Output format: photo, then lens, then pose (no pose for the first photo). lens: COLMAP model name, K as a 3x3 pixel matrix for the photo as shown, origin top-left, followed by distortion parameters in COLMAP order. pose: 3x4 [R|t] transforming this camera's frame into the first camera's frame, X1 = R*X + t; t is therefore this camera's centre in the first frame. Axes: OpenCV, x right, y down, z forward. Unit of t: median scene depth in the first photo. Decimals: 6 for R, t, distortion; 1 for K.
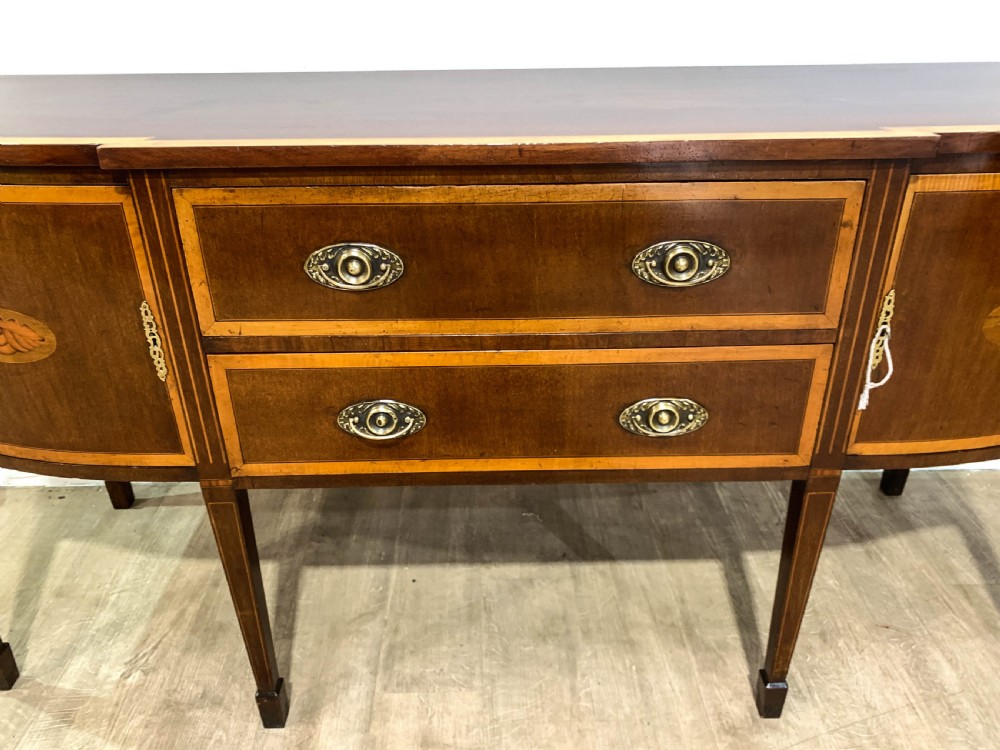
lens RADIAL K [[777.2, 0, 500.0], [0, 777.2, 375.0], [0, 0, 1]] dist [-0.034611, 0.057854]
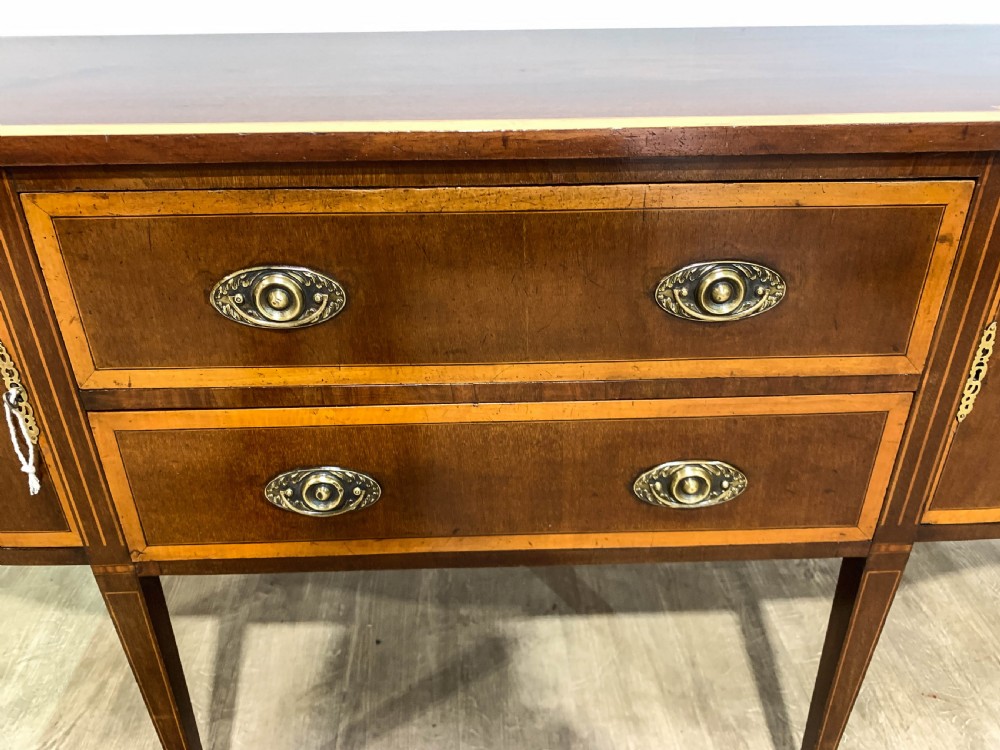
lens RADIAL K [[801.0, 0, 490.4], [0, 801.0, 384.2], [0, 0, 1]] dist [-0.052621, 0.072568]
pose [[0.999868, -0.005854, 0.015148, 0.000494], [0.005294, 0.999310, 0.036757, -0.056462], [-0.015353, -0.036672, 0.999209, 0.159134]]
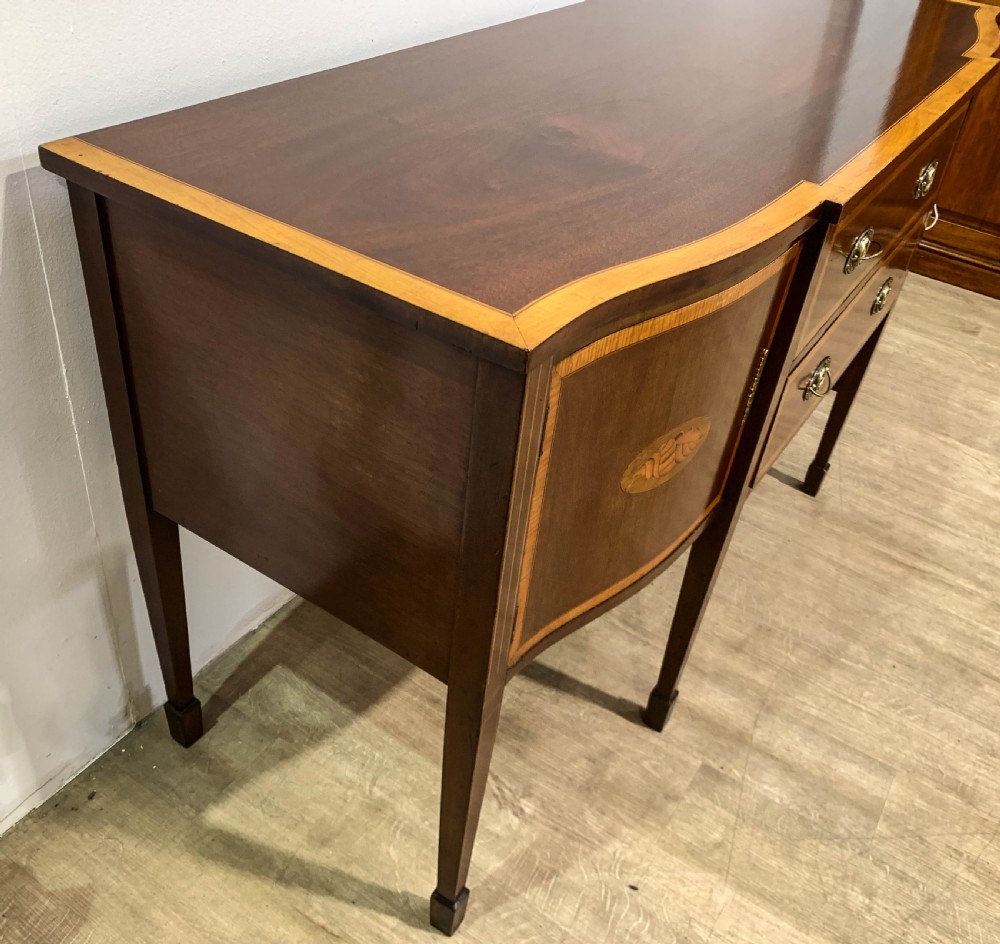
lens RADIAL K [[963.7, 0, 498.0], [0, 963.7, 477.0], [0, 0, 1]] dist [0.047632, -0.090186]
pose [[0.557199, -0.455704, 0.694164, -1.100693], [0.293140, 0.890086, 0.349022, -0.335941], [-0.776916, 0.009012, 0.629540, 0.342109]]
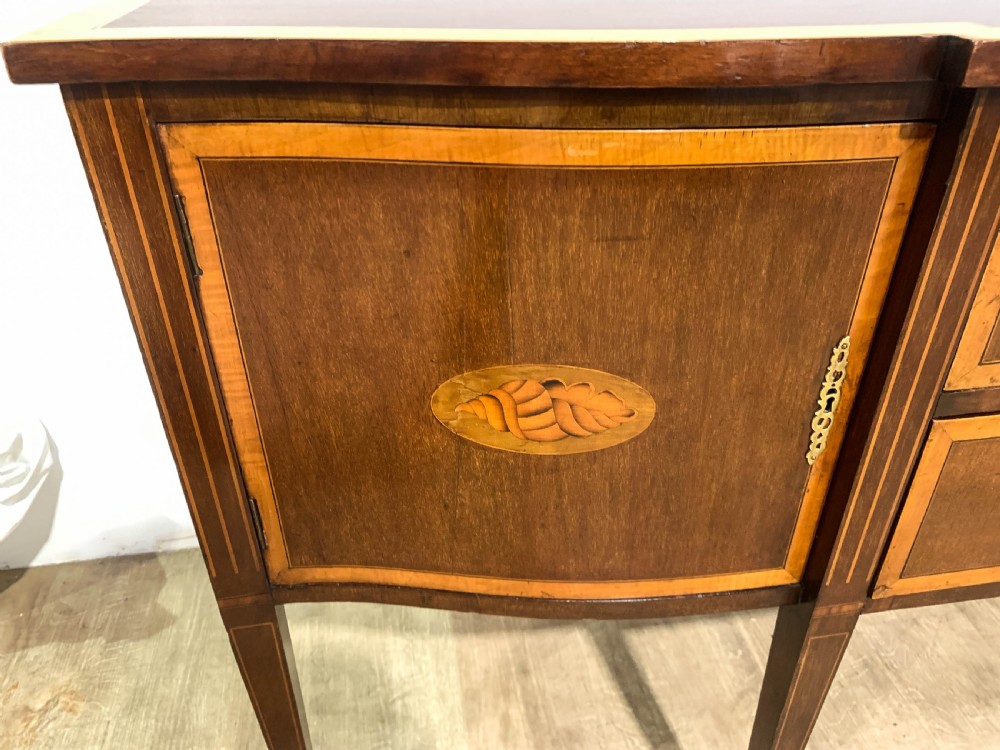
lens RADIAL K [[779.3, 0, 490.6], [0, 779.3, 391.7], [0, 0, 1]] dist [-0.003248, 0.008354]
pose [[0.991133, -0.075686, 0.109213, -0.540629], [0.064449, 0.992592, 0.102989, -0.090516], [-0.116198, -0.095037, 0.988669, 0.331220]]
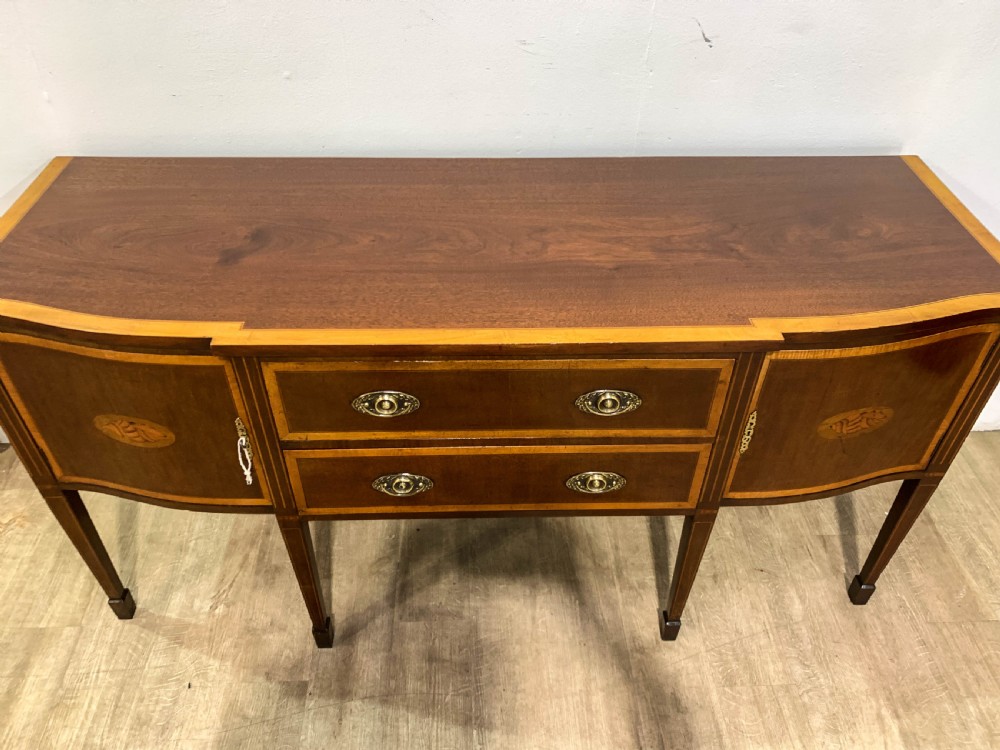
lens RADIAL K [[765.8, 0, 497.7], [0, 765.8, 373.1], [0, 0, 1]] dist [0.007491, 0.001537]
pose [[0.999689, 0.007494, 0.023779, -0.007915], [-0.012761, 0.973149, 0.229820, -0.355390], [-0.021418, -0.230052, 0.972943, -0.264926]]
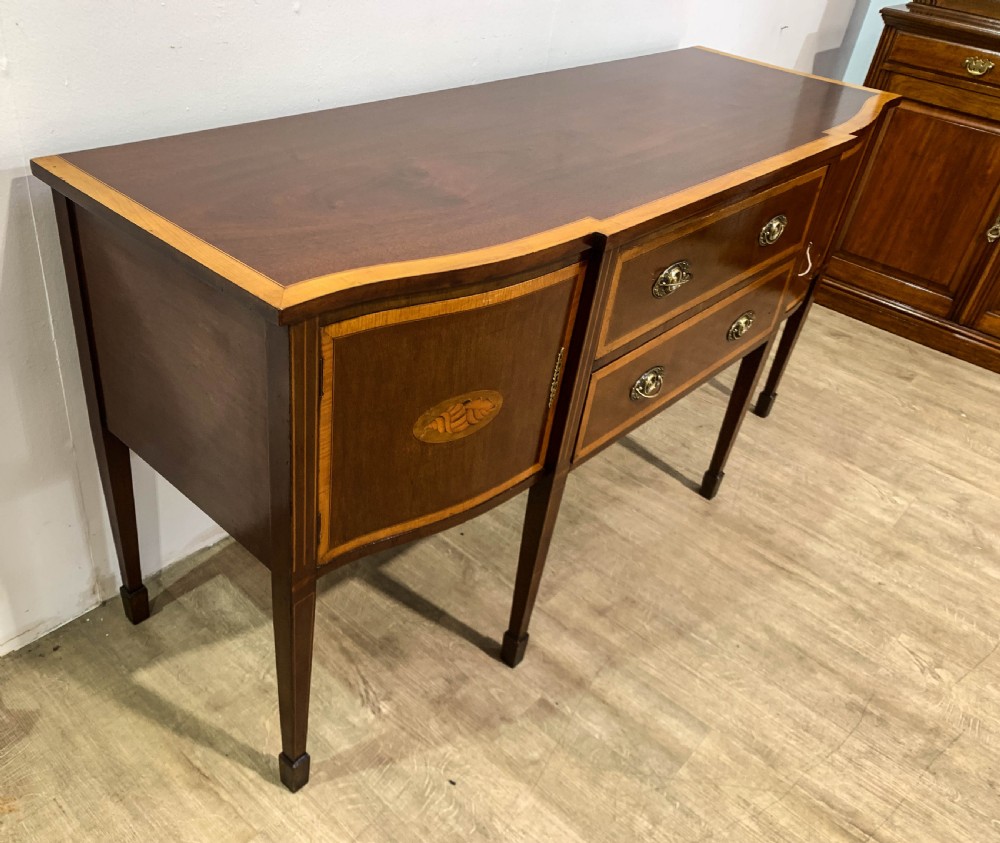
lens RADIAL K [[861.3, 0, 433.8], [0, 861.3, 425.7], [0, 0, 1]] dist [0.070784, -0.153735]
pose [[0.696884, -0.345951, 0.628228, -1.066523], [0.245400, 0.938114, 0.244380, -0.258059], [-0.673893, -0.016137, 0.738653, 0.072816]]
